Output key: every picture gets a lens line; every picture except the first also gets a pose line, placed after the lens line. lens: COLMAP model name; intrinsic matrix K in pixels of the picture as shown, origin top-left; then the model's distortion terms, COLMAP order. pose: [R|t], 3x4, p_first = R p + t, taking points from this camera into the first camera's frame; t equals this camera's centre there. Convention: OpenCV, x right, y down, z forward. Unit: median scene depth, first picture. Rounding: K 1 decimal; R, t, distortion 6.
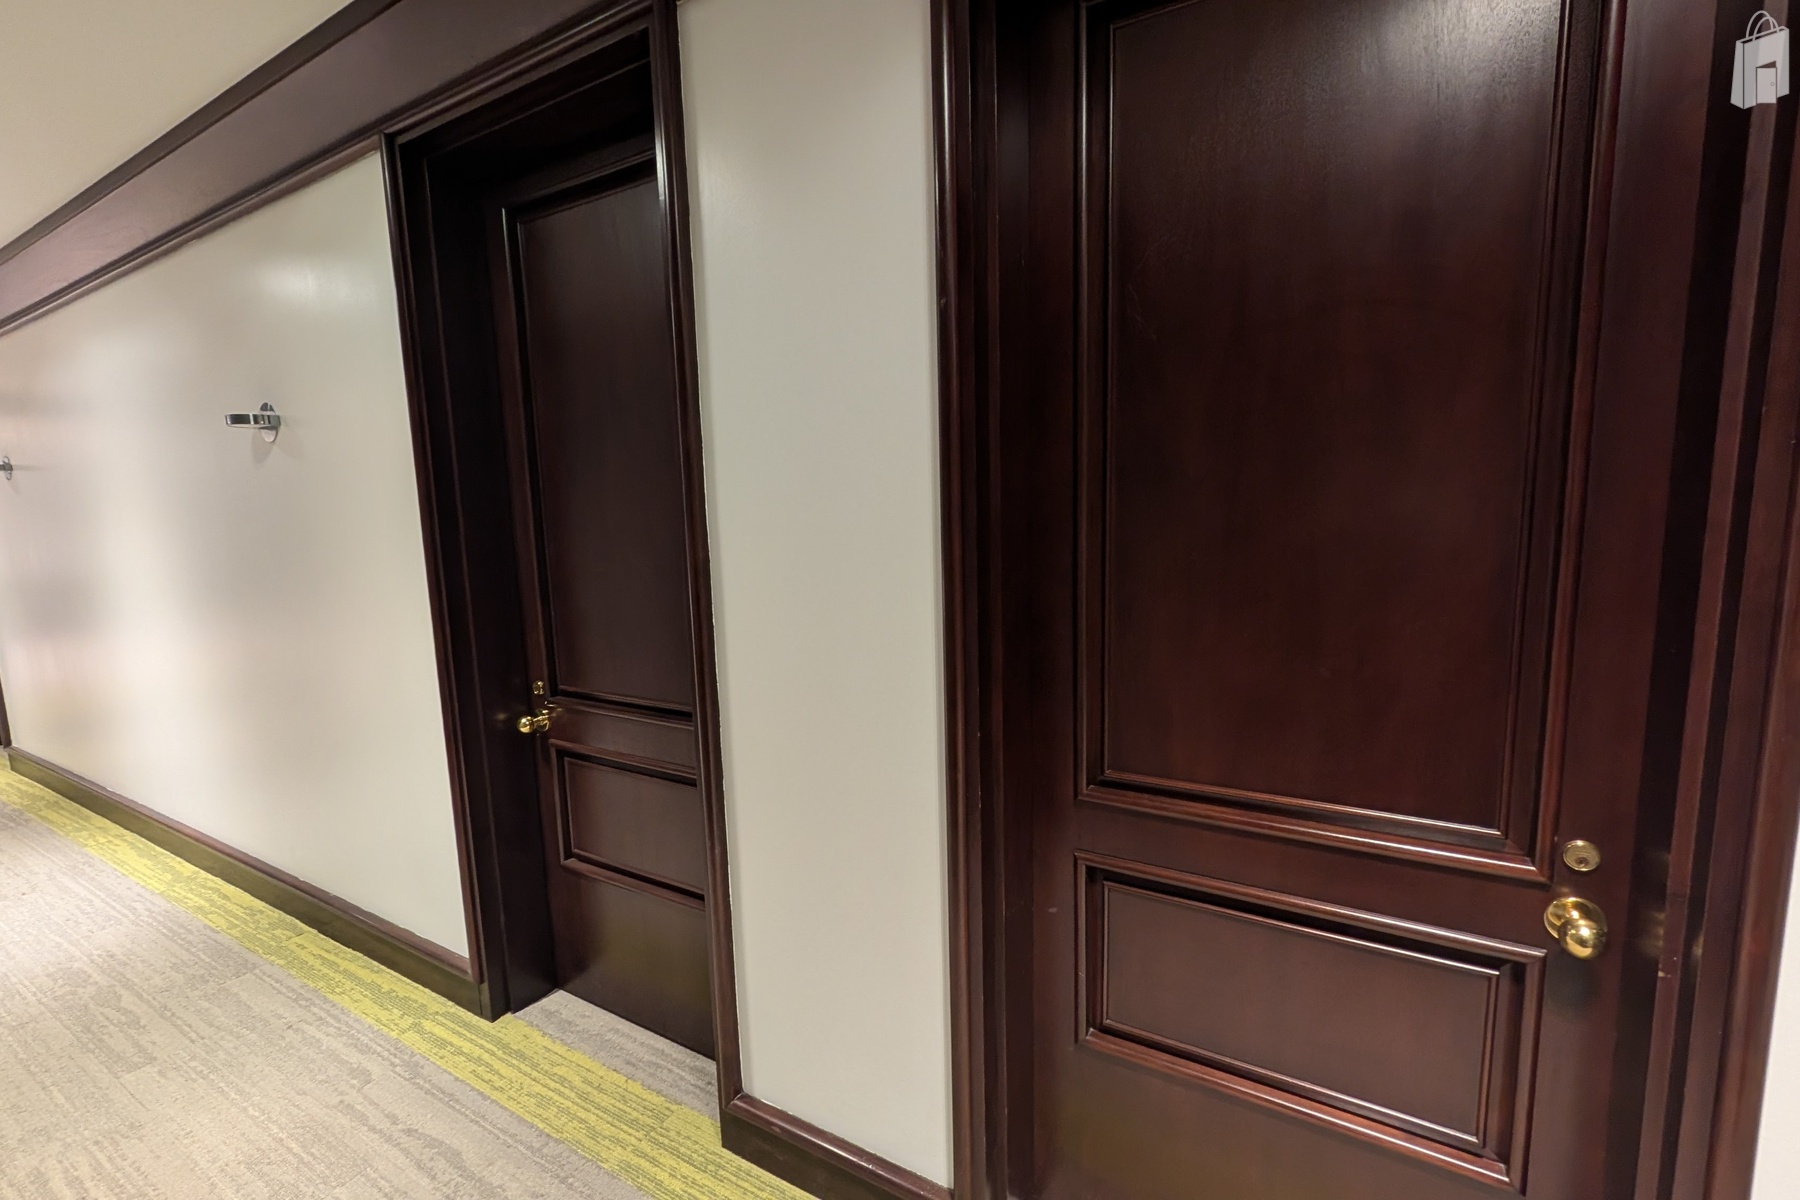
lens RADIAL K [[771.7, 0, 900.2], [0, 771.7, 604.2], [0, 0, 1]] dist [-0.001016, 0.000543]
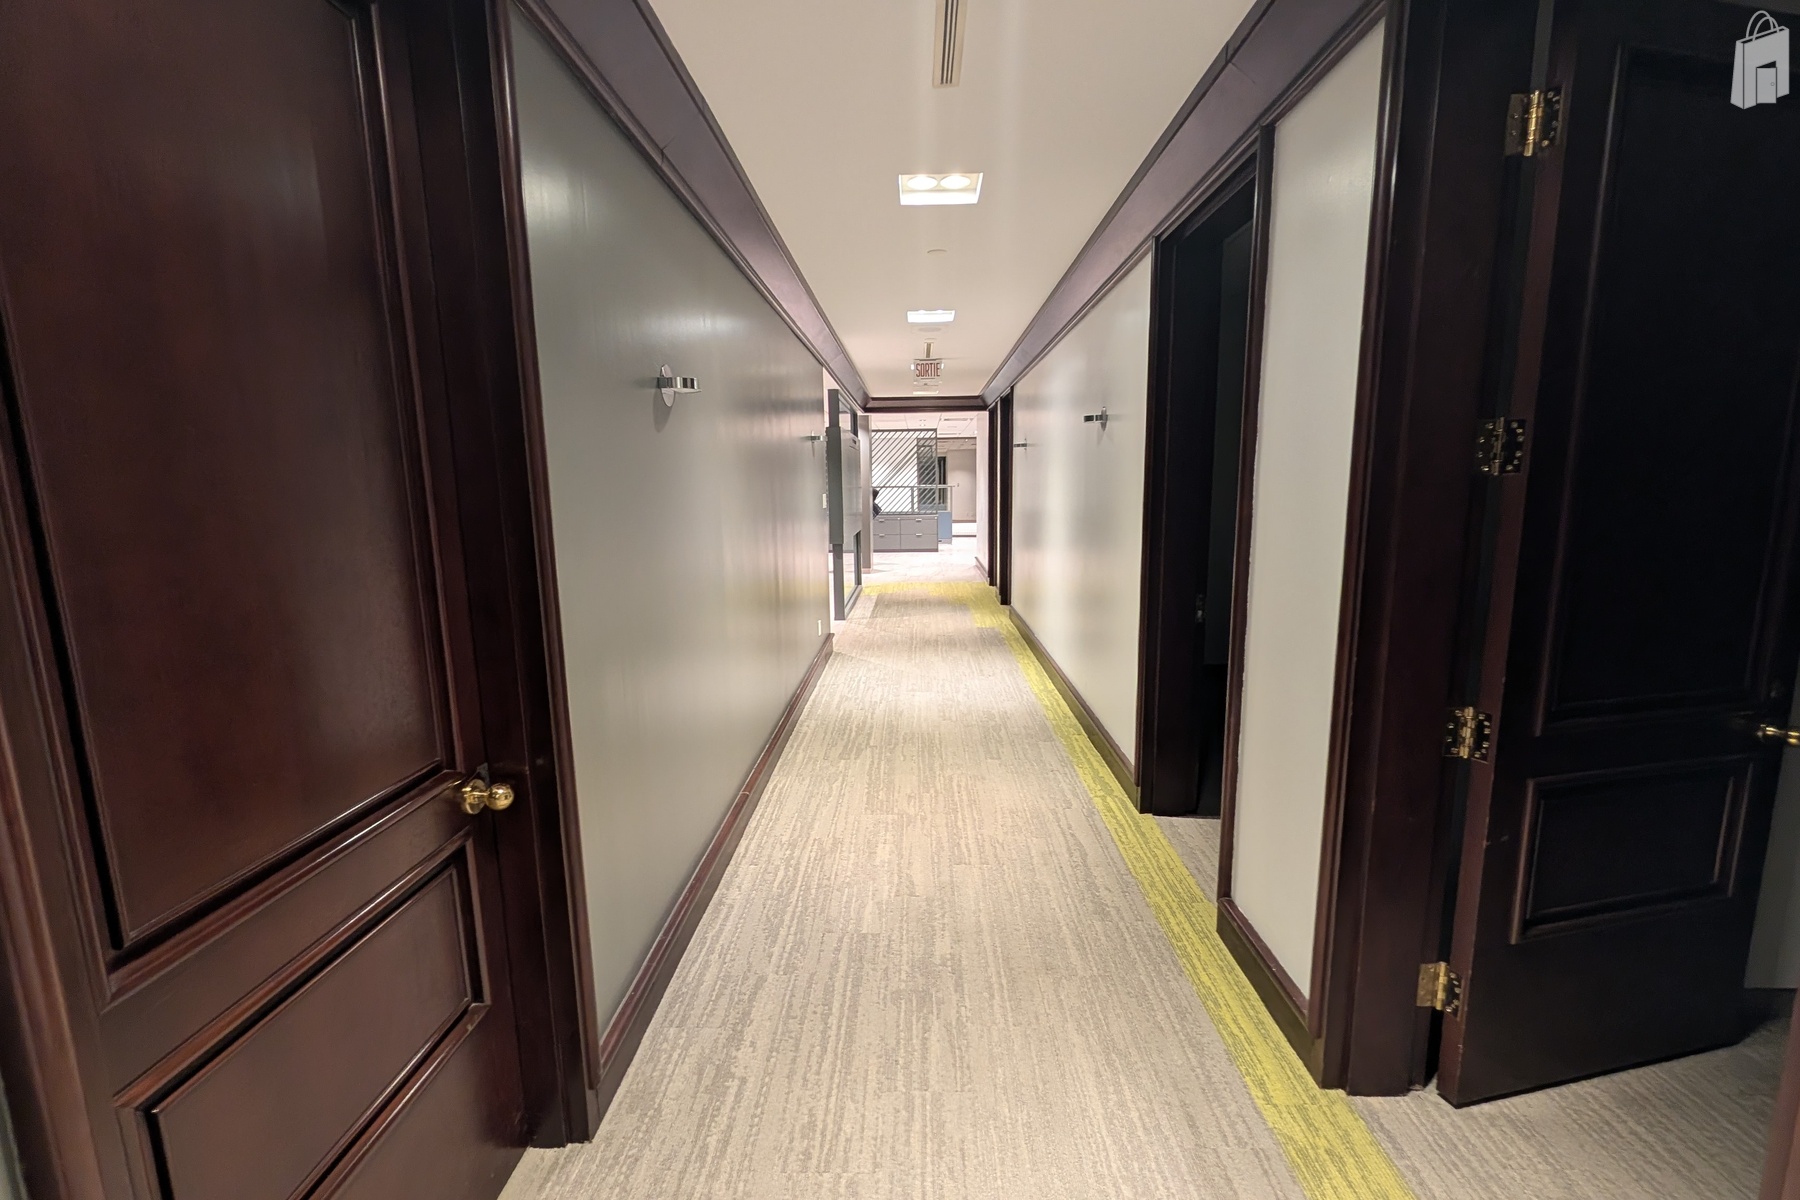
lens RADIAL K [[771.7, 0, 897.7], [0, 771.7, 599.0], [0, 0, 1]] dist [-0.001016, 0.000543]
pose [[0.483284, 0.152445, -0.862089, 0.497764], [-0.109396, 0.987520, 0.113298, 0.001726], [0.868602, 0.039554, 0.493930, -0.190020]]
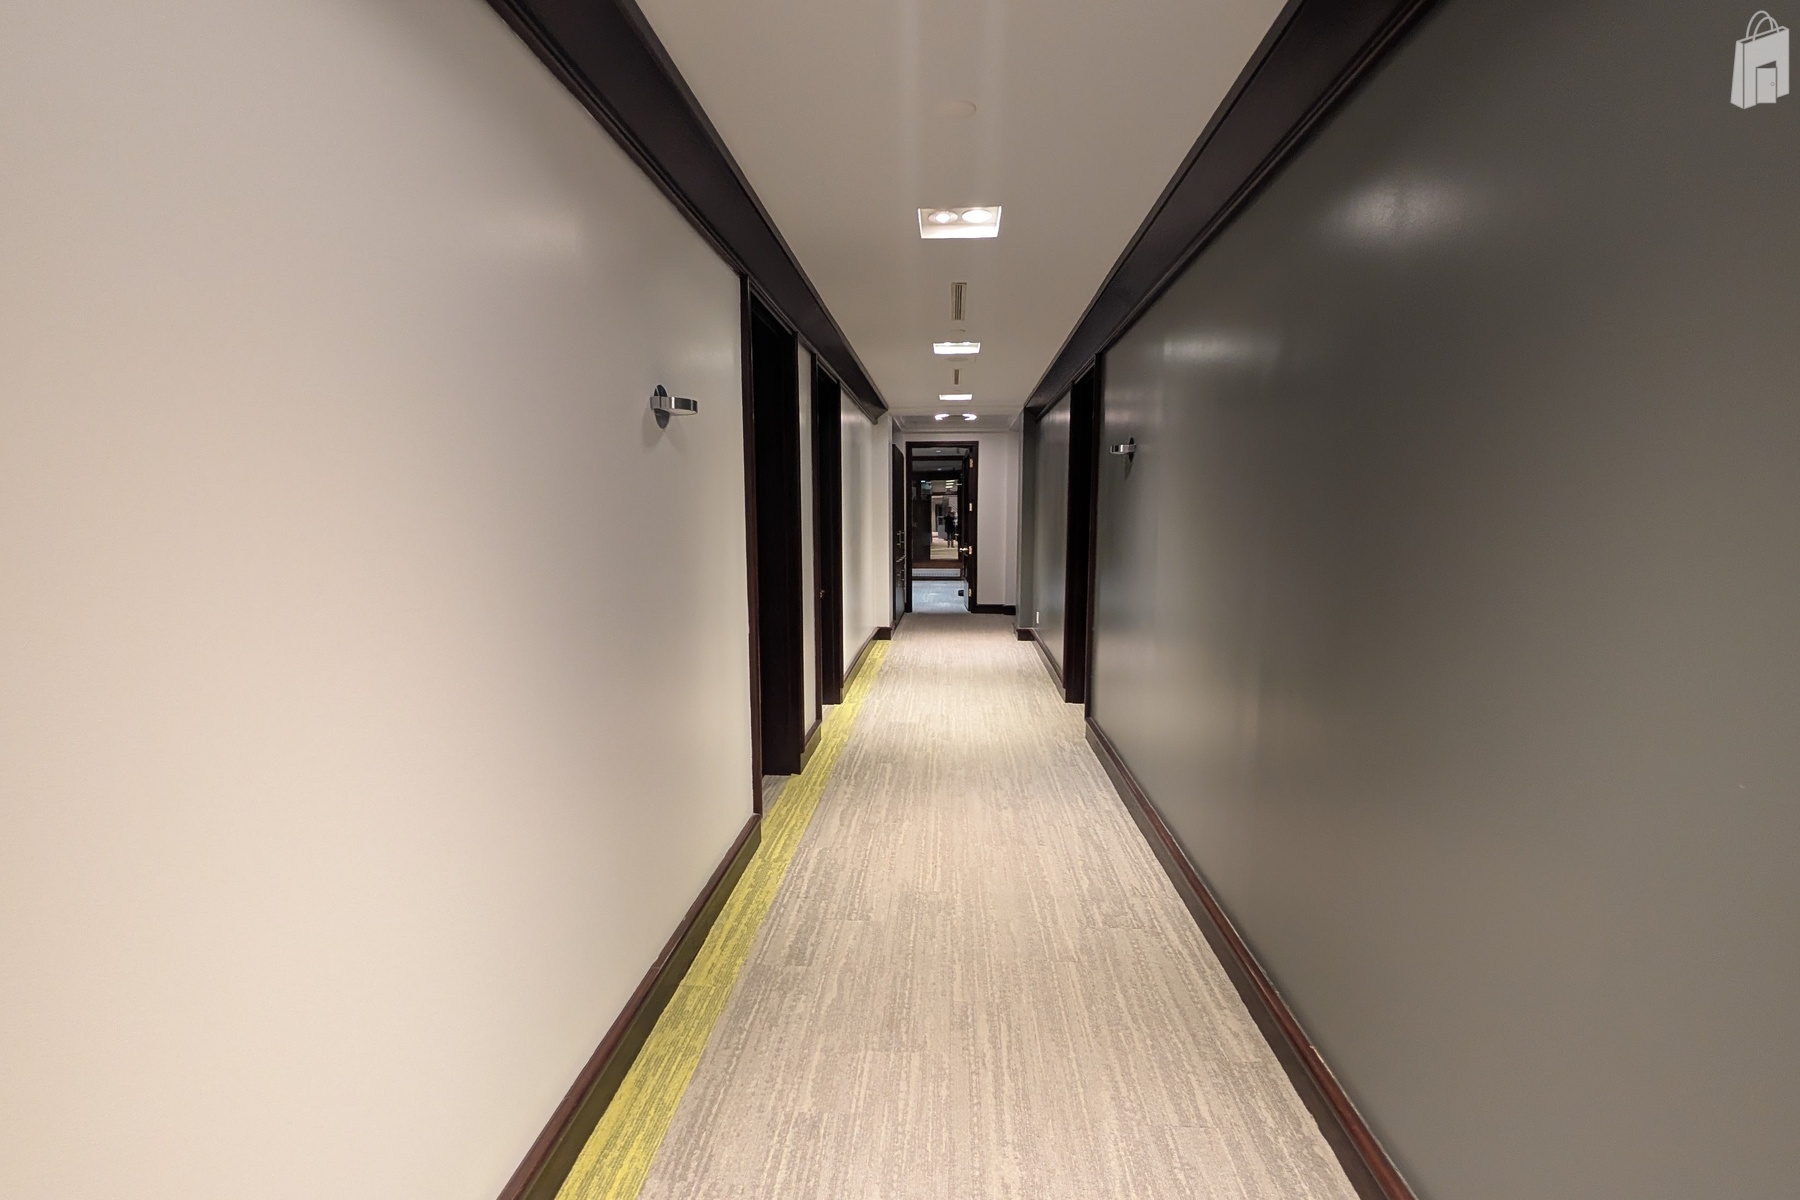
lens RADIAL K [[771.7, 0, 907.4], [0, 771.7, 606.1], [0, 0, 1]] dist [-0.001016, 0.000543]
pose [[-0.455017, -0.081153, 0.886777, -2.021842], [0.126732, 0.979800, 0.154694, -0.123325], [-0.881418, 0.182772, -0.435541, 1.346524]]
